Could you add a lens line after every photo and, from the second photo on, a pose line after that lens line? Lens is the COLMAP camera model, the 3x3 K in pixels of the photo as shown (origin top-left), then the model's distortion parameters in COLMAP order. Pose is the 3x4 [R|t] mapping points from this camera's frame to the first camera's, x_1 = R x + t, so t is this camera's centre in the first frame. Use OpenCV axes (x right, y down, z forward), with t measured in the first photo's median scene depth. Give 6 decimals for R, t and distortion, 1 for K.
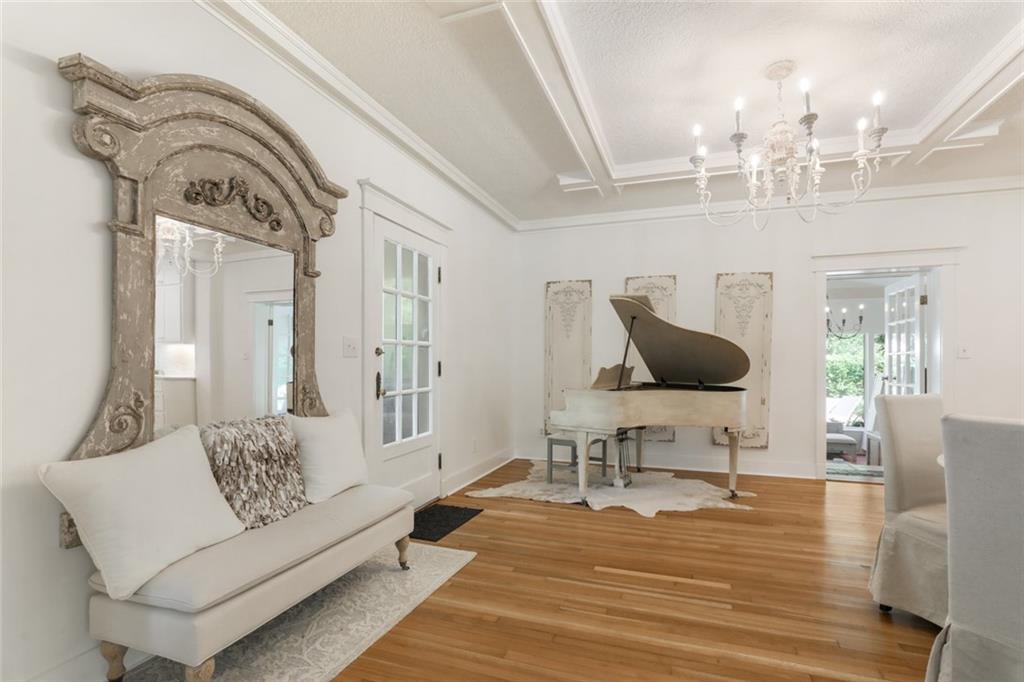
lens RADIAL K [[496.2, 0, 513.5], [0, 496.2, 365.9], [0, 0, 1]] dist [-0.001534, 0.000303]
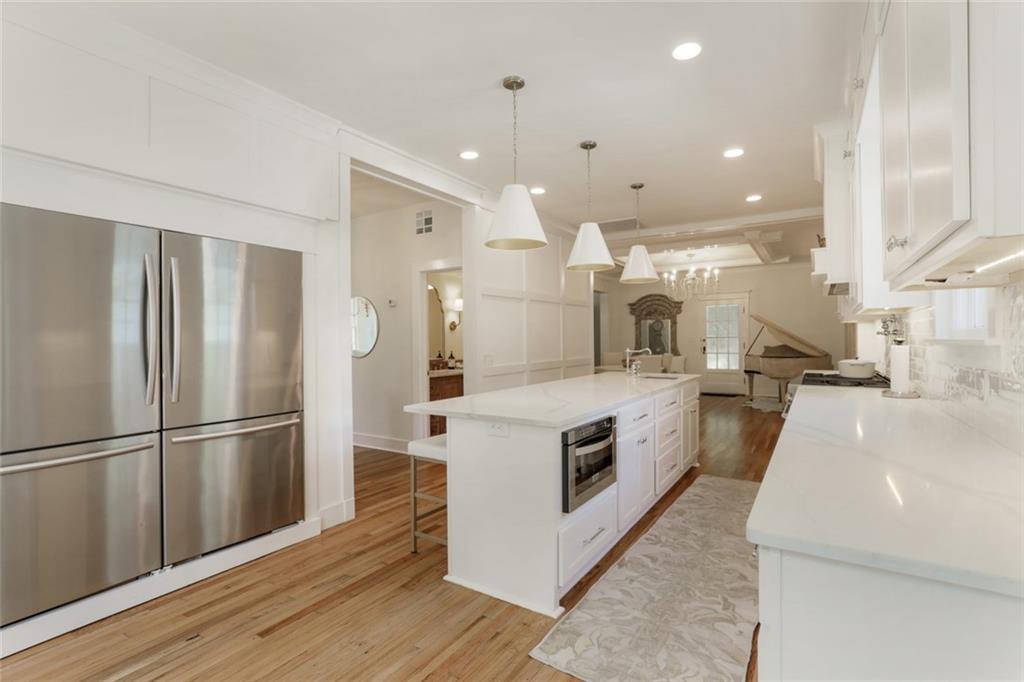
lens RADIAL K [[466.9, 0, 518.2], [0, 466.9, 338.8], [0, 0, 1]] dist [-0.021600, 0.000129]
pose [[-0.235210, -0.000227, -0.971944, 2.987495], [0.003728, 0.999992, -0.001136, -0.037551], [0.971937, -0.003891, -0.235208, 0.482408]]
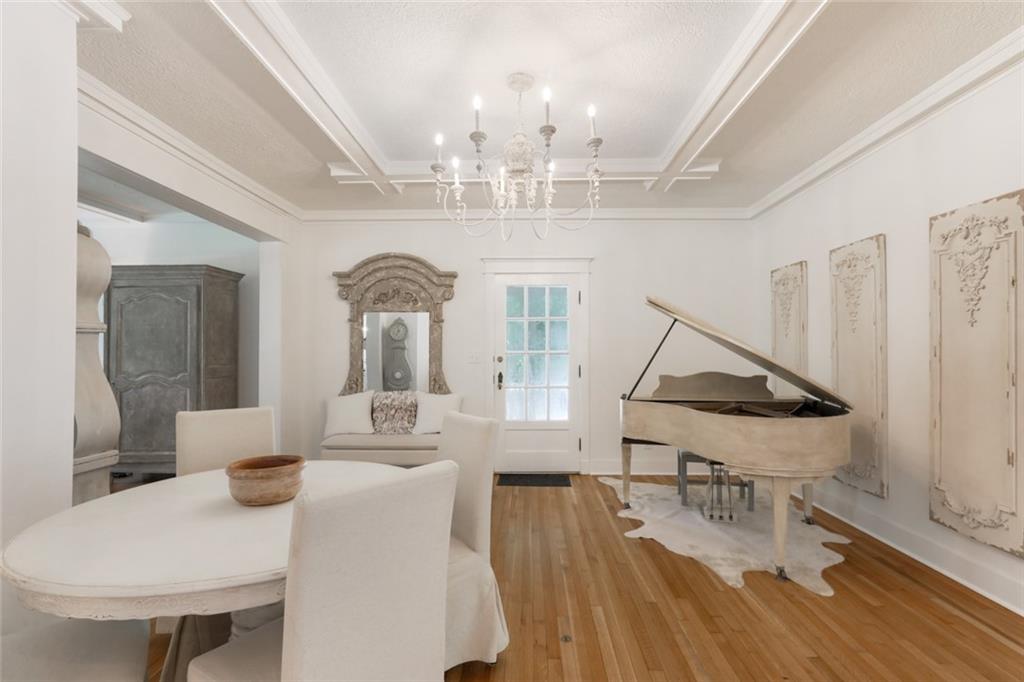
lens RADIAL K [[478.4, 0, 512.6], [0, 478.4, 354.1], [0, 0, 1]] dist [0.000968, 0.000253]
pose [[0.295362, -0.004452, -0.955375, 1.142805], [-0.006891, 0.999953, -0.006790, -0.033419], [0.955361, 0.008589, 0.295317, 0.556078]]
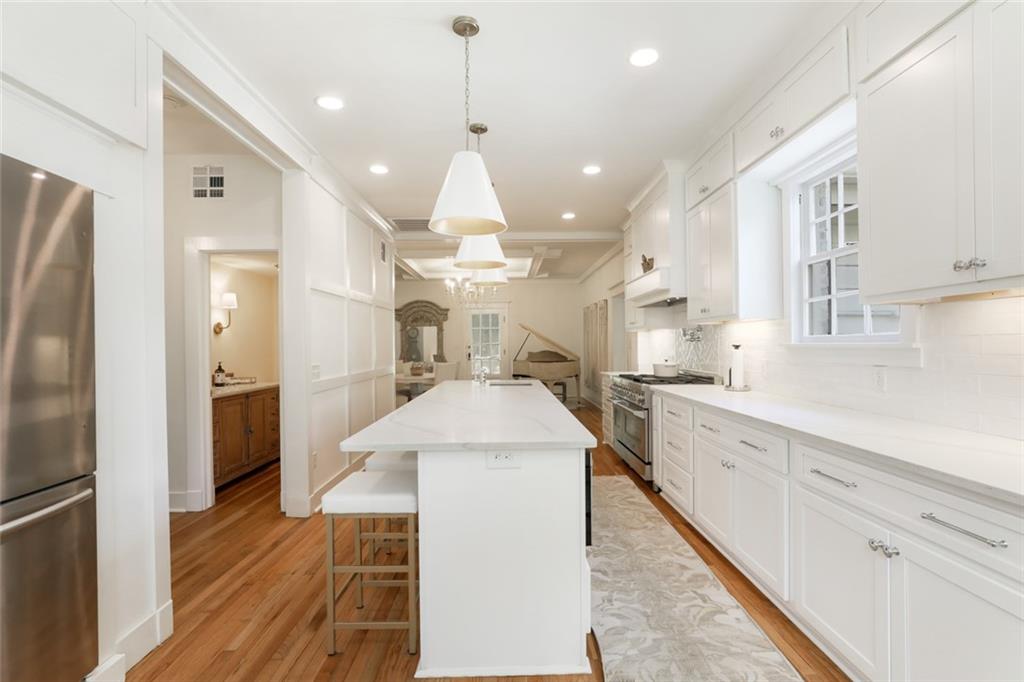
lens RADIAL K [[470.1, 0, 512.0], [0, 470.1, 341.0], [0, 0, 1]] dist [-0.016491, 0.000448]
pose [[0.341219, -0.011680, -0.939911, 2.846000], [0.007089, 0.999926, -0.009852, -0.034403], [0.939957, -0.003301, 0.341277, 0.132708]]
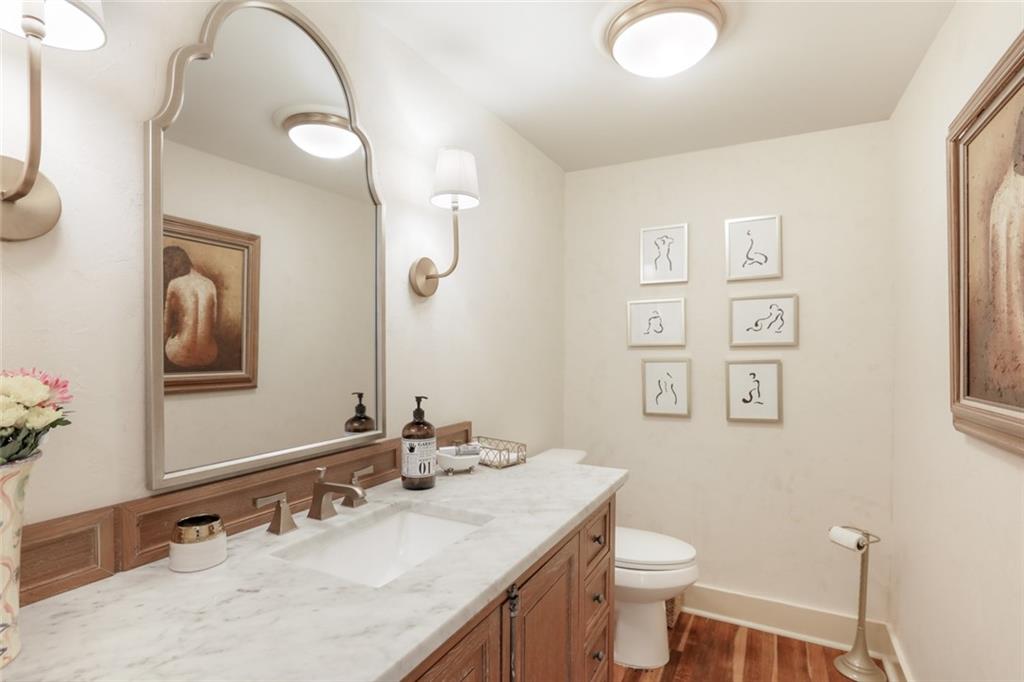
lens RADIAL K [[478.4, 0, 512.6], [0, 478.4, 354.1], [0, 0, 1]] dist [0.000968, 0.000253]
pose [[-0.159157, 0.001116, -0.987253, 1.613665], [0.000438, 0.999999, 0.001059, -0.024879], [0.987253, -0.000264, -0.159157, -0.075402]]
